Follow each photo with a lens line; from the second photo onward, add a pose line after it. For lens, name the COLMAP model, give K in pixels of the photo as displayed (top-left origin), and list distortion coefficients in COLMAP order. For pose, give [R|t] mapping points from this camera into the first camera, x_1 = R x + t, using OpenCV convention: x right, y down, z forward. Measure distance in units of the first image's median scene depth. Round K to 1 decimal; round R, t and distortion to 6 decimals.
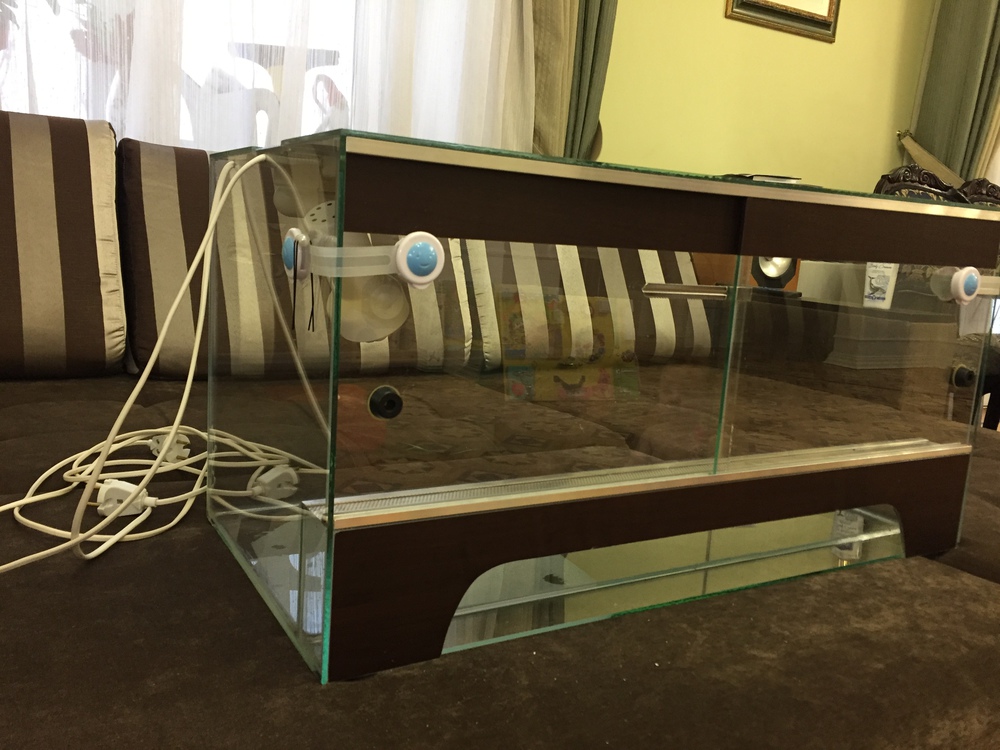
lens RADIAL K [[852.8, 0, 500.0], [0, 852.8, 375.0], [0, 0, 1]] dist [0.039334, -0.009355]
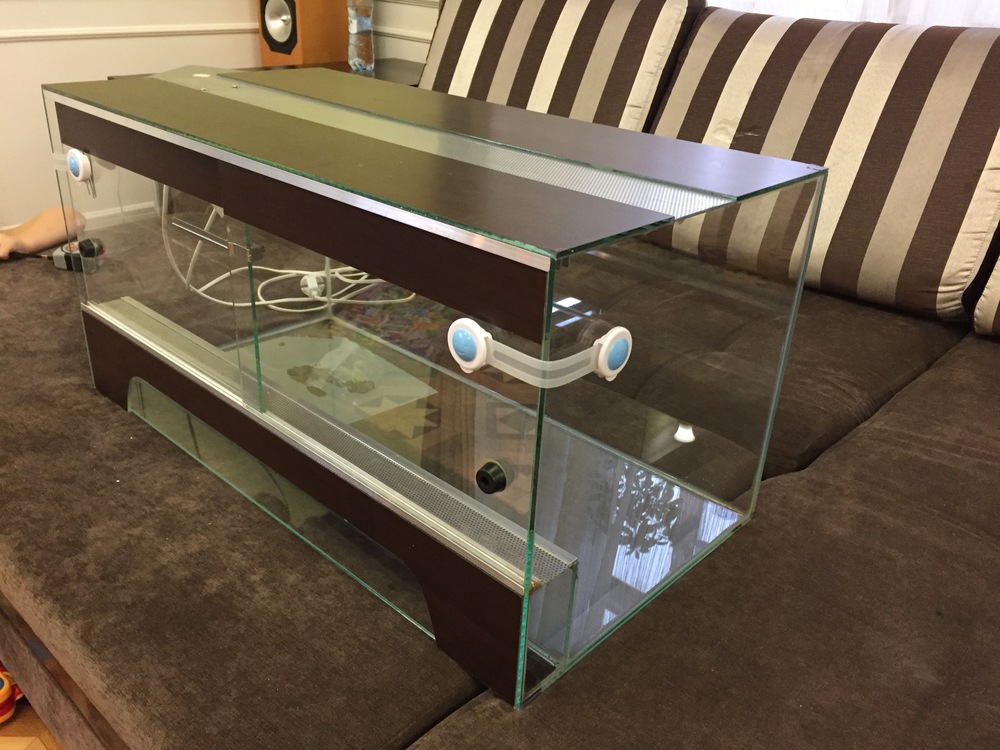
lens RADIAL K [[852.8, 0, 500.0], [0, 852.8, 375.0], [0, 0, 1]] dist [0.039334, -0.009355]
pose [[0.284437, 0.375232, -0.882211, 0.663434], [-0.184594, 0.924438, 0.333676, -0.178329], [0.940755, 0.067941, 0.332210, 0.473849]]
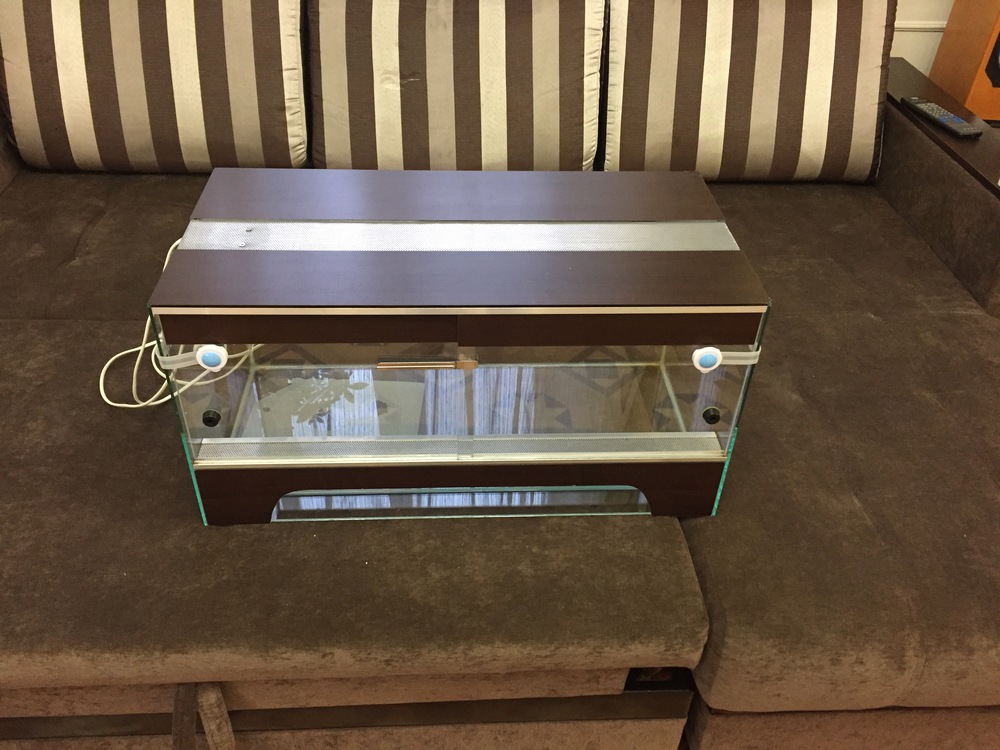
lens RADIAL K [[852.8, 0, 500.0], [0, 852.8, 375.0], [0, 0, 1]] dist [0.039334, -0.009355]
pose [[0.888180, 0.250876, -0.384964, 0.443025], [-0.047743, 0.883649, 0.465710, -0.374753], [0.457008, -0.395255, 0.796817, -0.068634]]
